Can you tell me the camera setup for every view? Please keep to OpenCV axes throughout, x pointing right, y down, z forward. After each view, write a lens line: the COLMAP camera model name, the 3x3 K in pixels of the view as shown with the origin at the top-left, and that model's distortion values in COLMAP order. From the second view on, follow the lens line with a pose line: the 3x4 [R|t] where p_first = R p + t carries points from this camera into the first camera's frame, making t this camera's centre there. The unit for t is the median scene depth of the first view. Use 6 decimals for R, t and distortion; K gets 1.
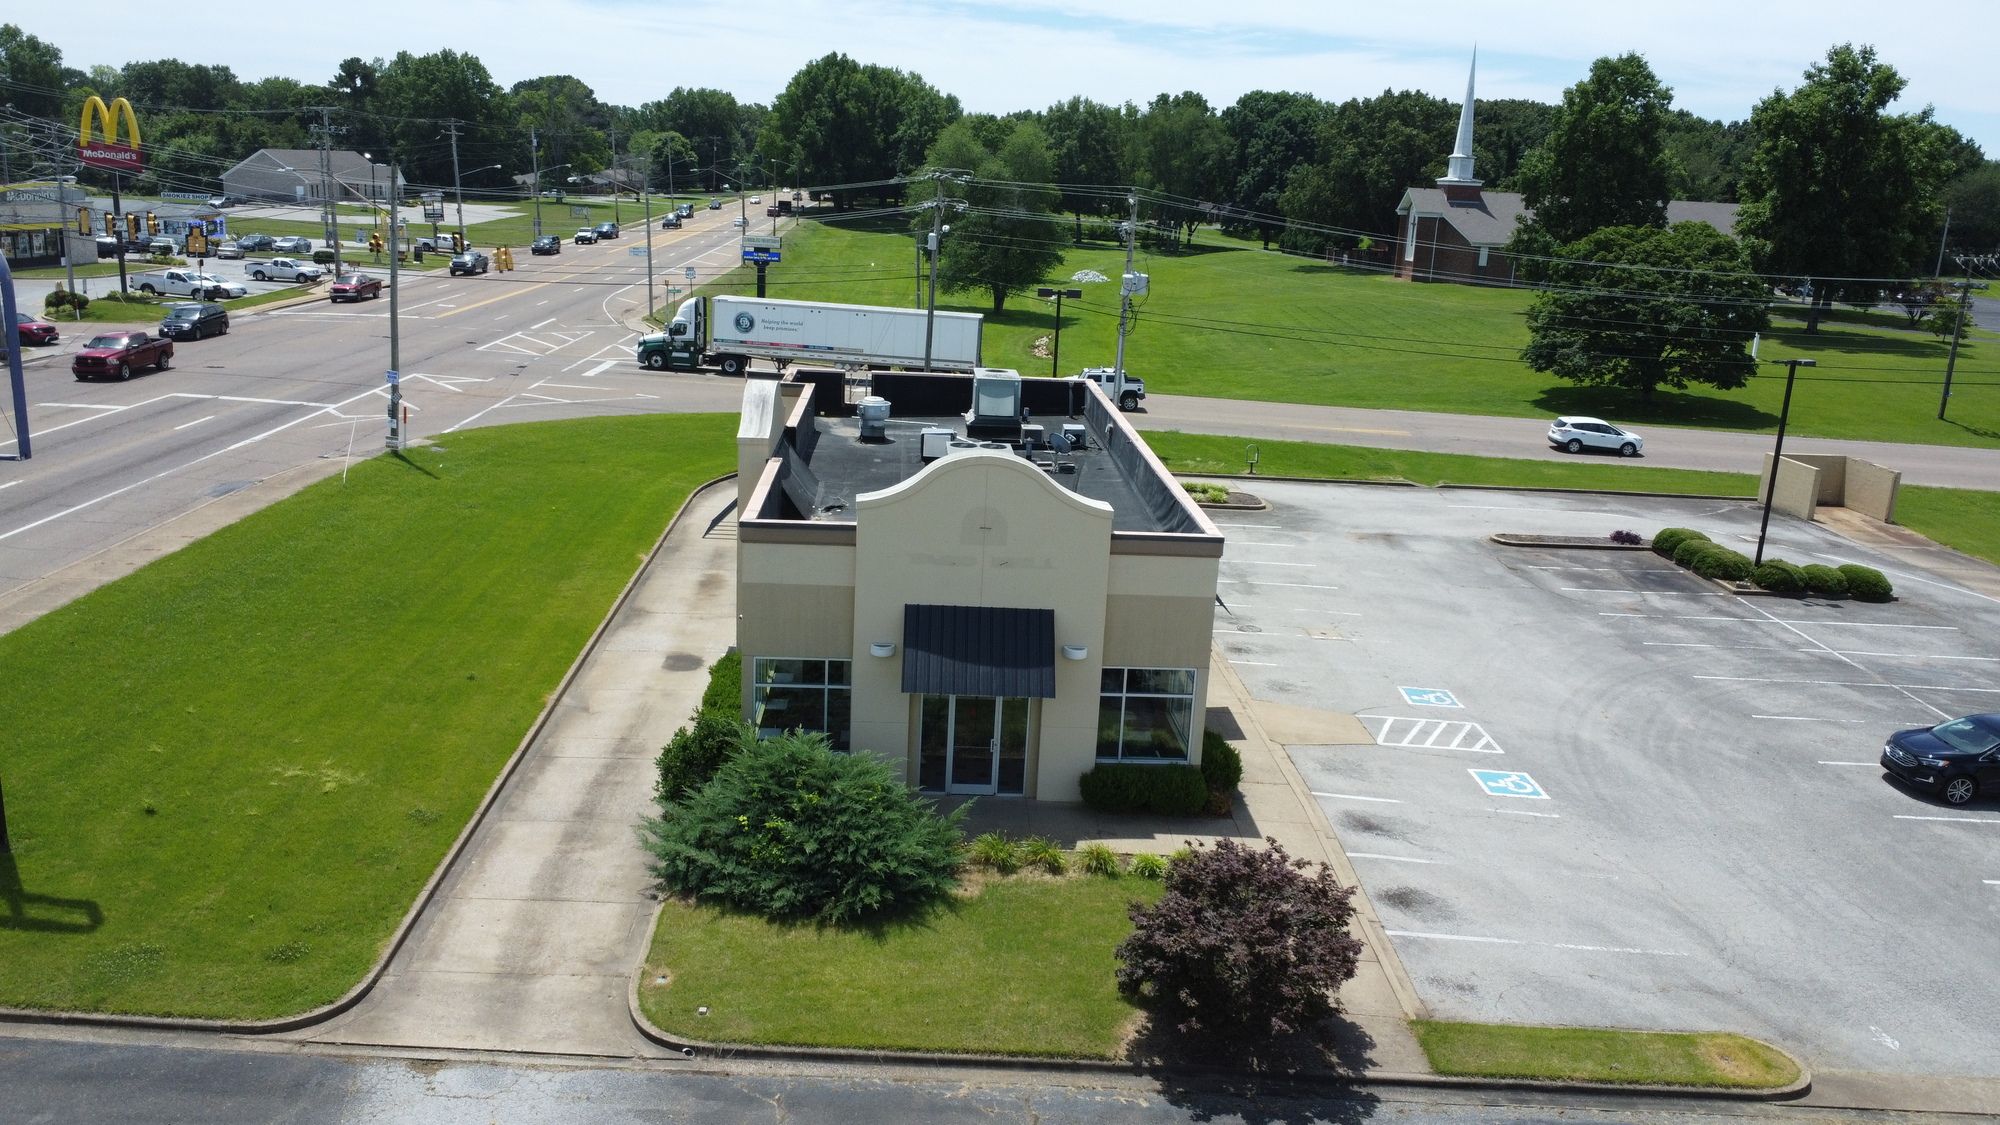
lens RADIAL K [[1502.9, 0, 994.4], [0, 1502.9, 549.1], [0, 0, 1]] dist [0.010027, -0.011890]
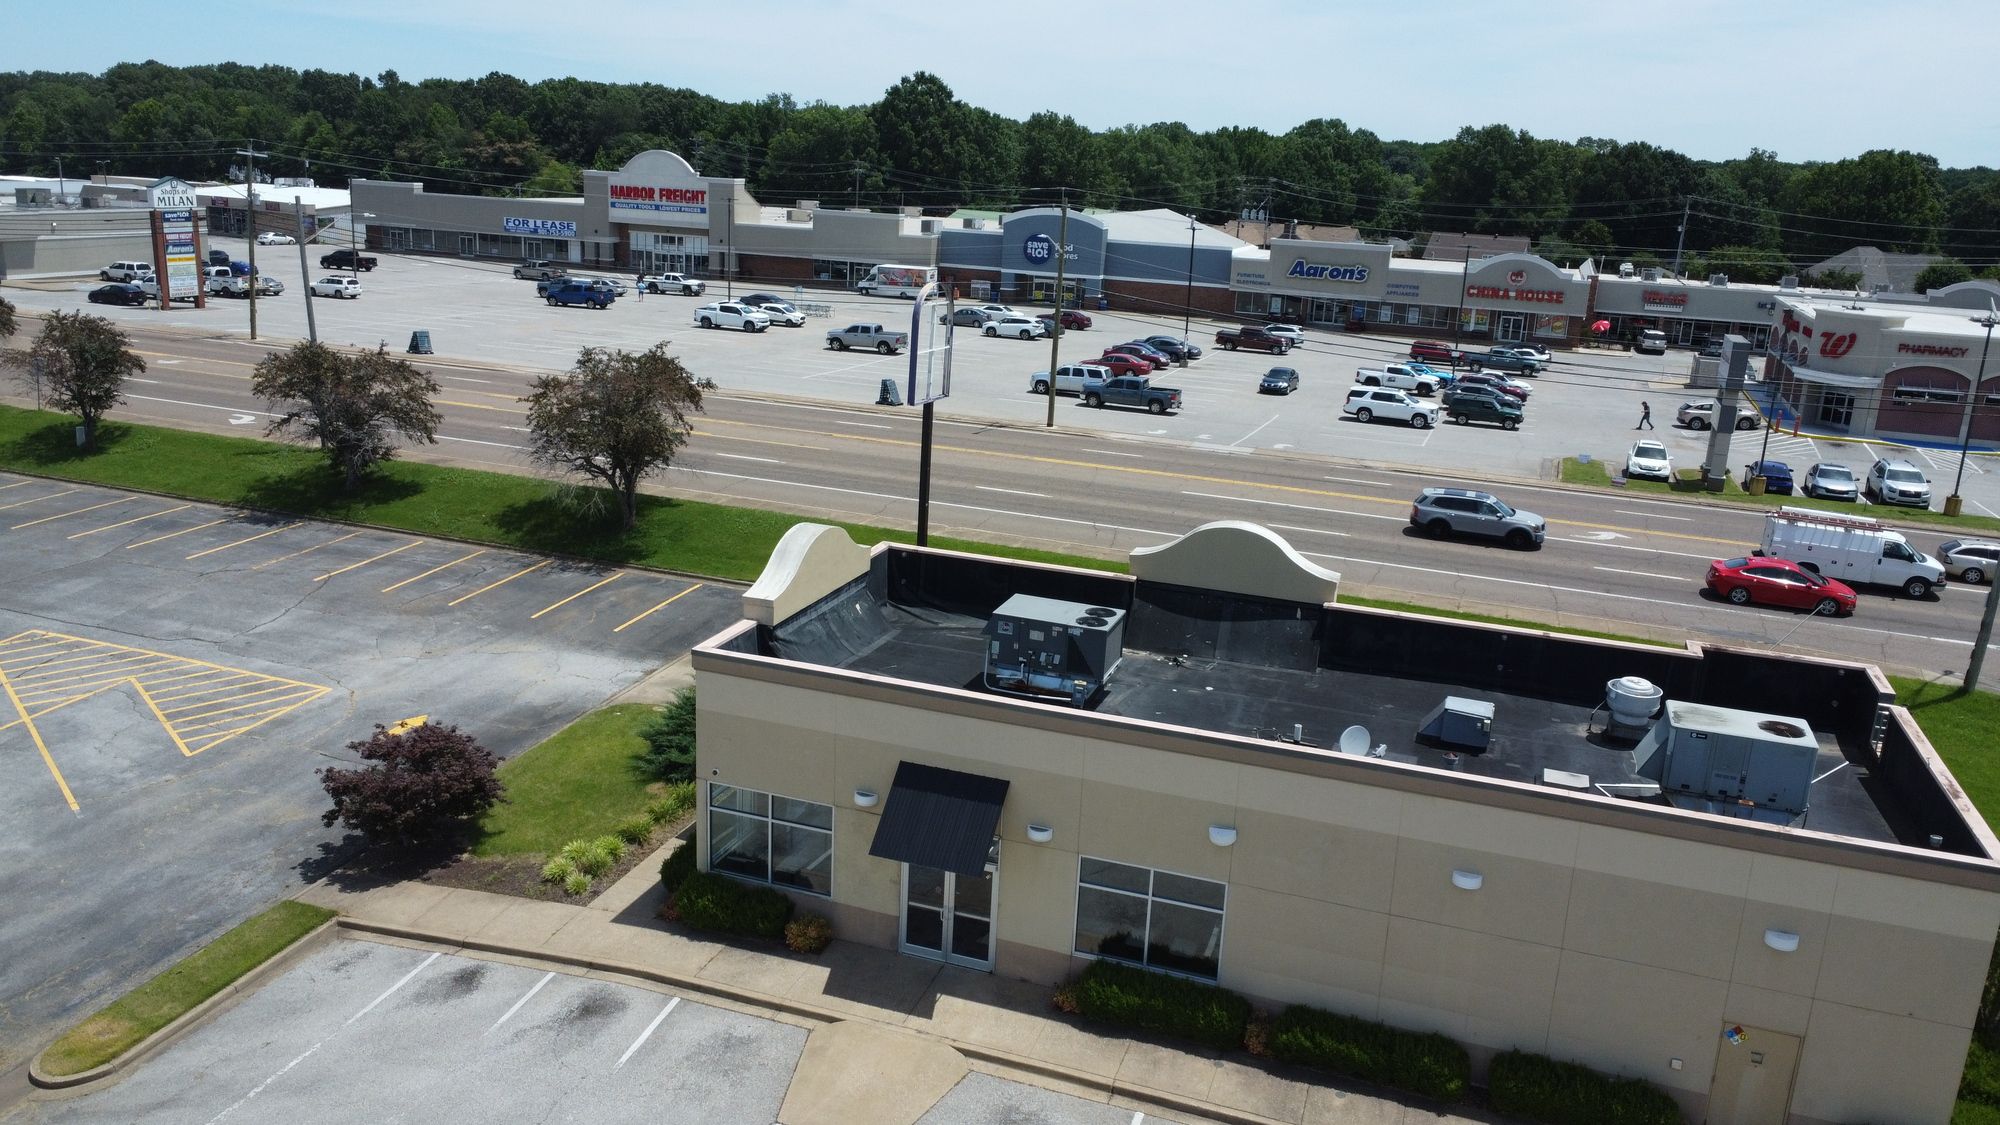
lens RADIAL K [[1502.9, 0, 994.4], [0, 1502.9, 549.1], [0, 0, 1]] dist [0.010027, -0.011890]
pose [[-0.376711, 0.174912, -0.909667, 0.805581], [-0.287013, 0.911647, 0.294150, -0.346989], [0.880745, 0.371896, -0.293225, 1.197617]]
